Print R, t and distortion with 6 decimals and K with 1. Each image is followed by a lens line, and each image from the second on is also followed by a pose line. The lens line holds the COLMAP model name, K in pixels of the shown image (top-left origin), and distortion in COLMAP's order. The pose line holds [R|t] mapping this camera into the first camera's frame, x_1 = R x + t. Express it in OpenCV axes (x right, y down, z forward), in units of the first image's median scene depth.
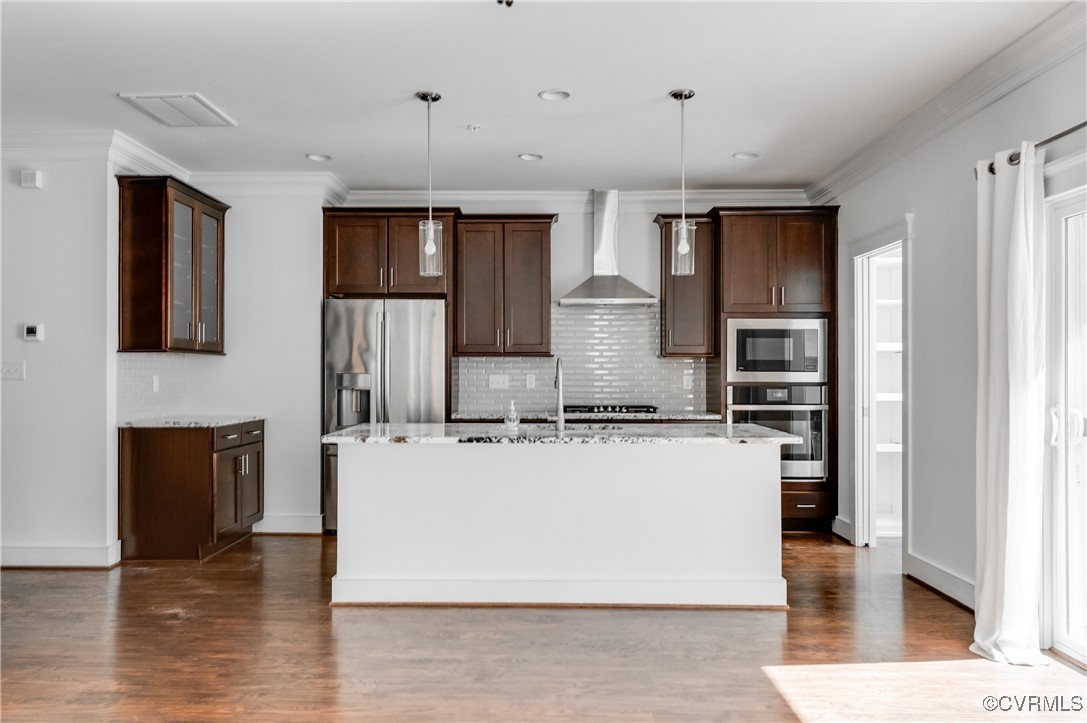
lens RADIAL K [[849.3, 0, 524.8], [0, 849.3, 361.8], [0, 0, 1]] dist [0.003504, -0.006246]
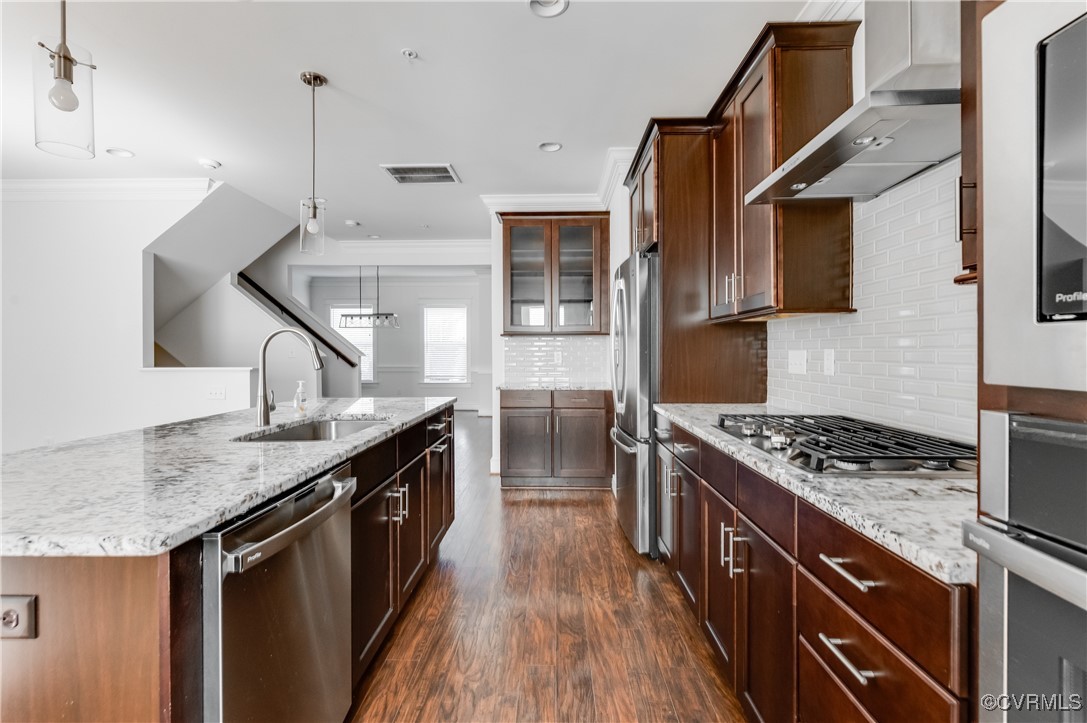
lens RADIAL K [[482.2, 0, 542.3], [0, 482.2, 353.7], [0, 0, 1]] dist [0.007070, -0.001113]
pose [[-0.002875, 0.001660, -0.999994, 0.338858], [0.013867, 0.999903, 0.001620, 0.016070], [0.999900, -0.013863, -0.002897, 0.913614]]
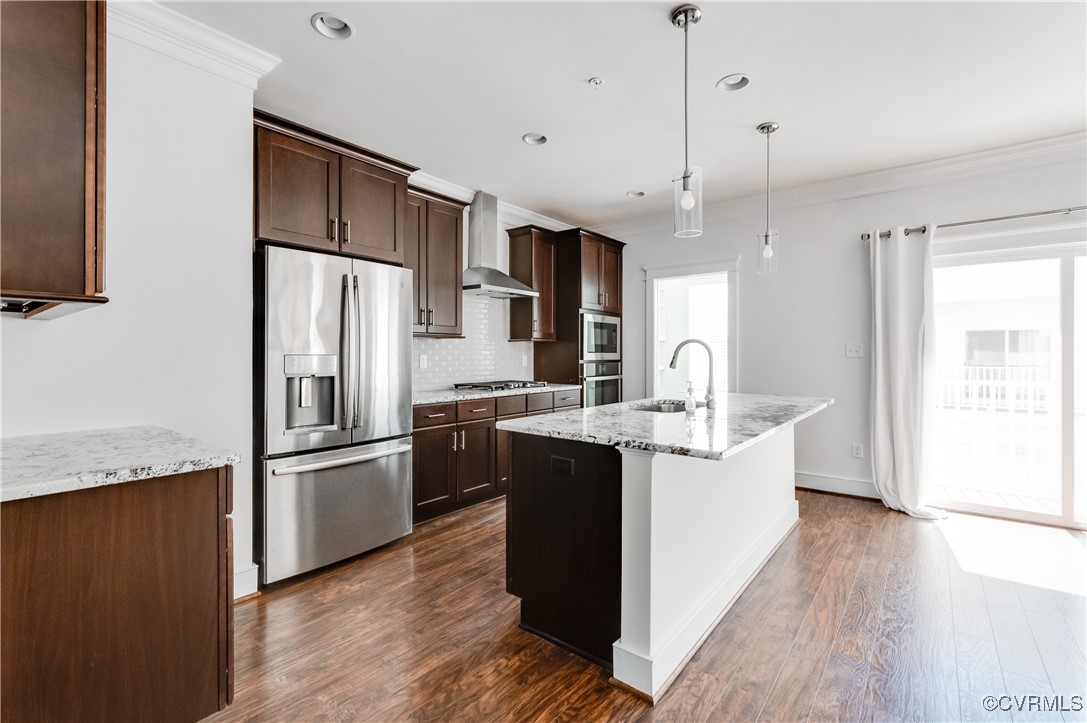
lens RADIAL K [[482.2, 0, 542.3], [0, 482.2, 353.7], [0, 0, 1]] dist [0.007070, -0.001113]
pose [[0.609692, -0.000475, 0.792638, -0.408009], [-0.008053, 0.999944, 0.006794, 0.008840], [-0.792597, -0.010525, 0.609655, 0.588907]]
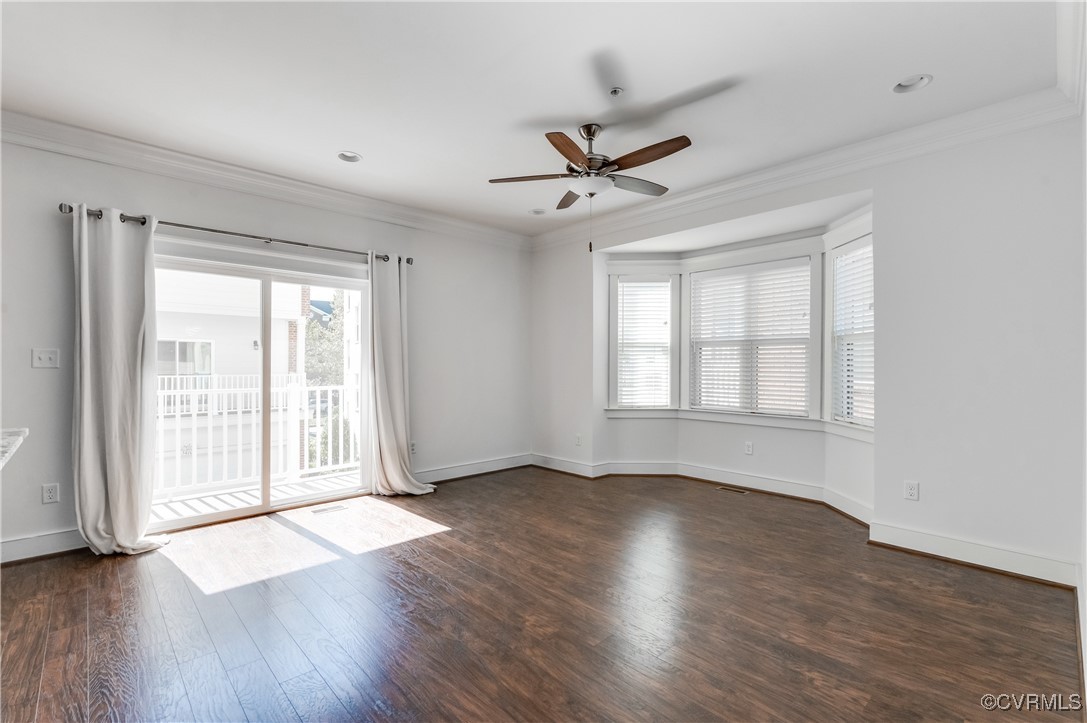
lens RADIAL K [[485.8, 0, 536.9], [0, 485.8, 365.5], [0, 0, 1]] dist [0.009800, -0.003464]
pose [[-0.693001, -0.004258, 0.720924, -0.321833], [-0.010893, 0.999930, -0.004566, 0.009554], [-0.720854, -0.011017, -0.692999, 0.638520]]
